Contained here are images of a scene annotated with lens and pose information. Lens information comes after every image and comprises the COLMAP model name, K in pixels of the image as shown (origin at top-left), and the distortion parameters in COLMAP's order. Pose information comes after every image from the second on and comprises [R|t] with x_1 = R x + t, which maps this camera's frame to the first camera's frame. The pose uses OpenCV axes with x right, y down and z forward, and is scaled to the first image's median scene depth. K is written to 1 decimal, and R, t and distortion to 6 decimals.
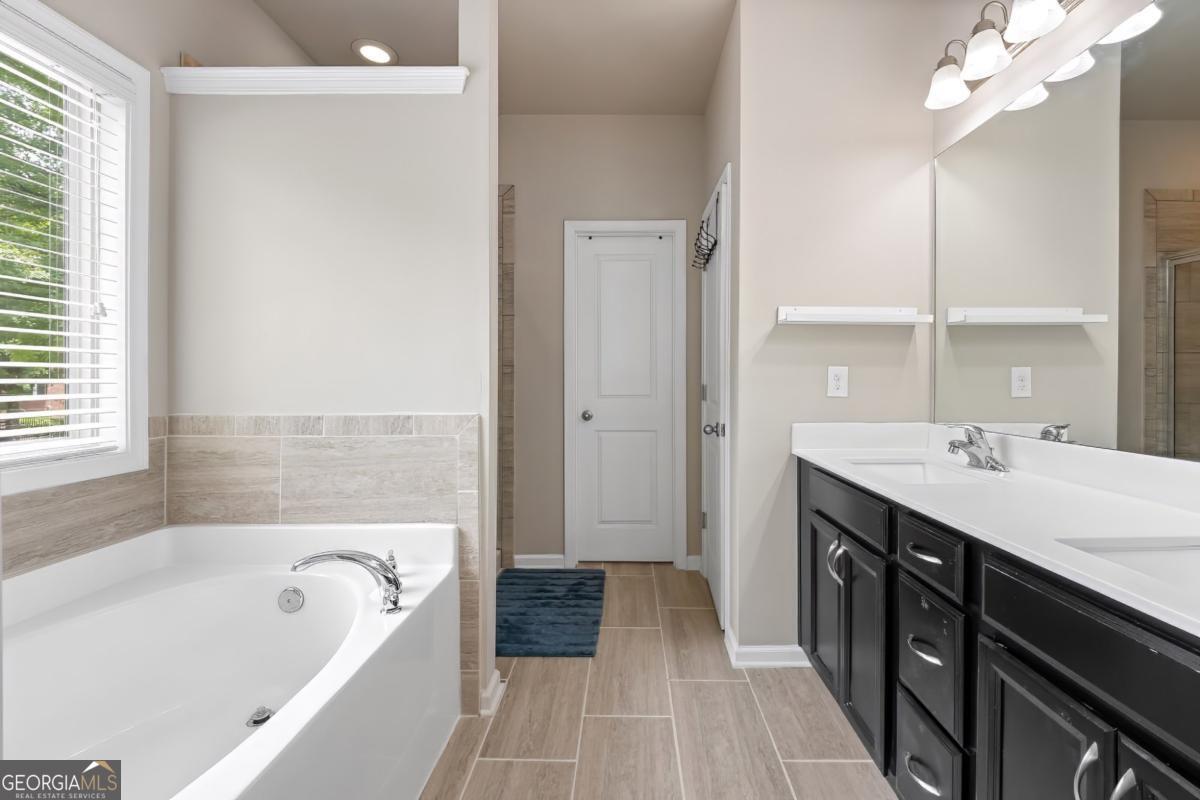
lens RADIAL K [[514.8, 0, 623.4], [0, 514.8, 381.1], [0, 0, 1]] dist [0.001155, -0.002655]
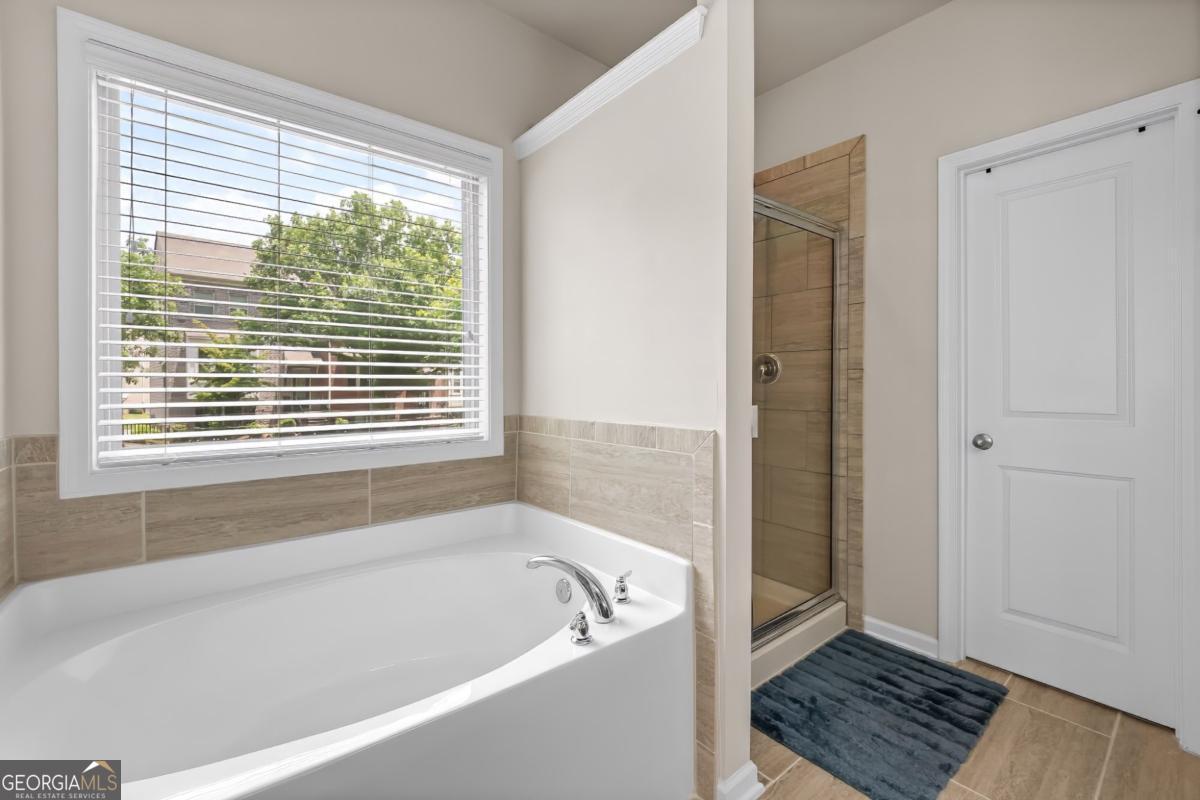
lens RADIAL K [[514.8, 0, 596.8], [0, 514.8, 384.7], [0, 0, 1]] dist [0.001155, -0.002655]
pose [[0.634544, 0.000392, -0.772887, 0.200369], [-0.002950, 0.999994, -0.001914, -0.004894], [0.772881, 0.003495, 0.634541, 0.317938]]
